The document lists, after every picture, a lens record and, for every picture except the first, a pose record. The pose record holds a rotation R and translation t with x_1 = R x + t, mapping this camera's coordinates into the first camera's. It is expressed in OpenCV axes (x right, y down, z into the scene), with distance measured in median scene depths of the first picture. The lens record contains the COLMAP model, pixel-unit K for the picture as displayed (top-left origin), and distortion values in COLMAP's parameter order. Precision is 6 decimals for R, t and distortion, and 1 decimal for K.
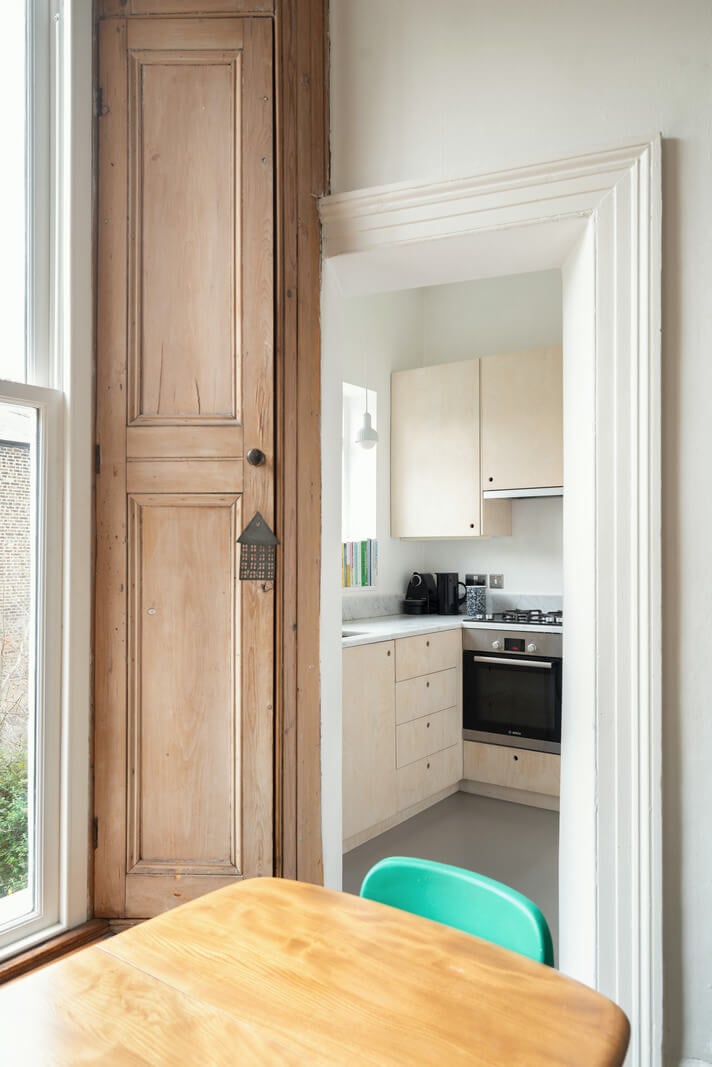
lens RADIAL K [[842.8, 0, 358.4], [0, 842.8, 541.6], [0, 0, 1]] dist [-0.007853, -0.017323]
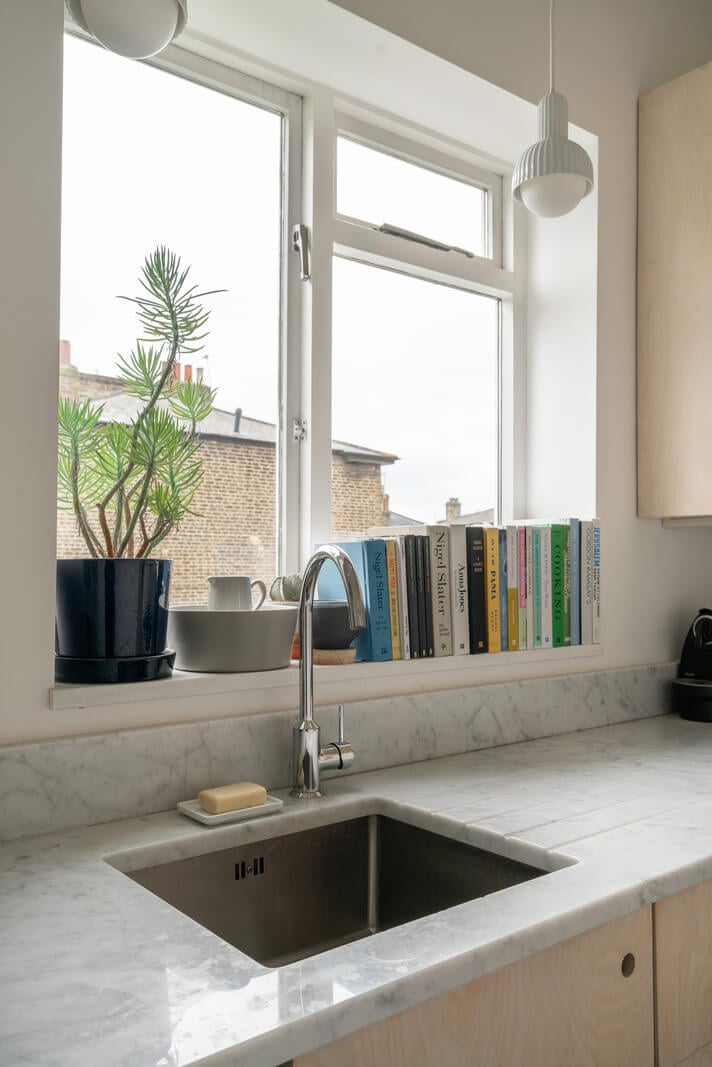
lens RADIAL K [[842.8, 0, 350.2], [0, 842.8, 544.0], [0, 0, 1]] dist [-0.007853, -0.017323]
pose [[0.958300, -0.002193, -0.285755, 0.024150], [-0.000796, 0.999946, -0.010341, 0.011881], [0.285762, 0.010137, 0.958247, 0.627550]]
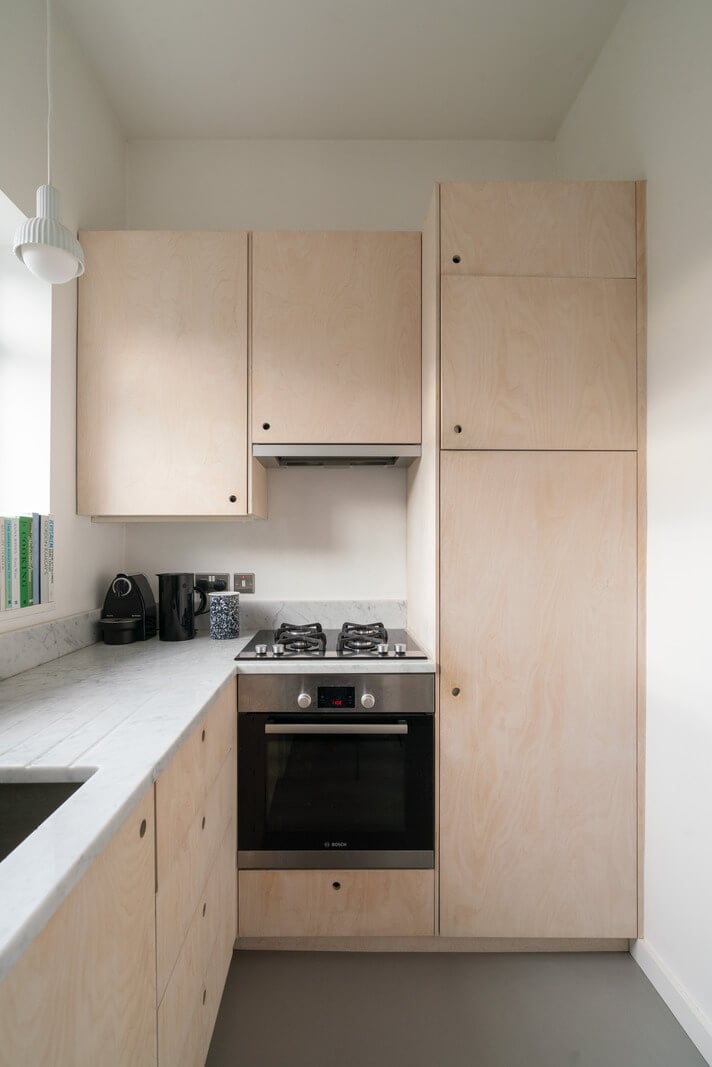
lens RADIAL K [[476.7, 0, 333.1], [0, 476.7, 546.3], [0, 0, 1]] dist [-0.011353, -0.000031]
pose [[0.805316, 0.002796, 0.592839, -0.013774], [-0.010467, 0.999900, 0.009502, 0.012353], [-0.592753, -0.013857, 0.805265, 0.672904]]
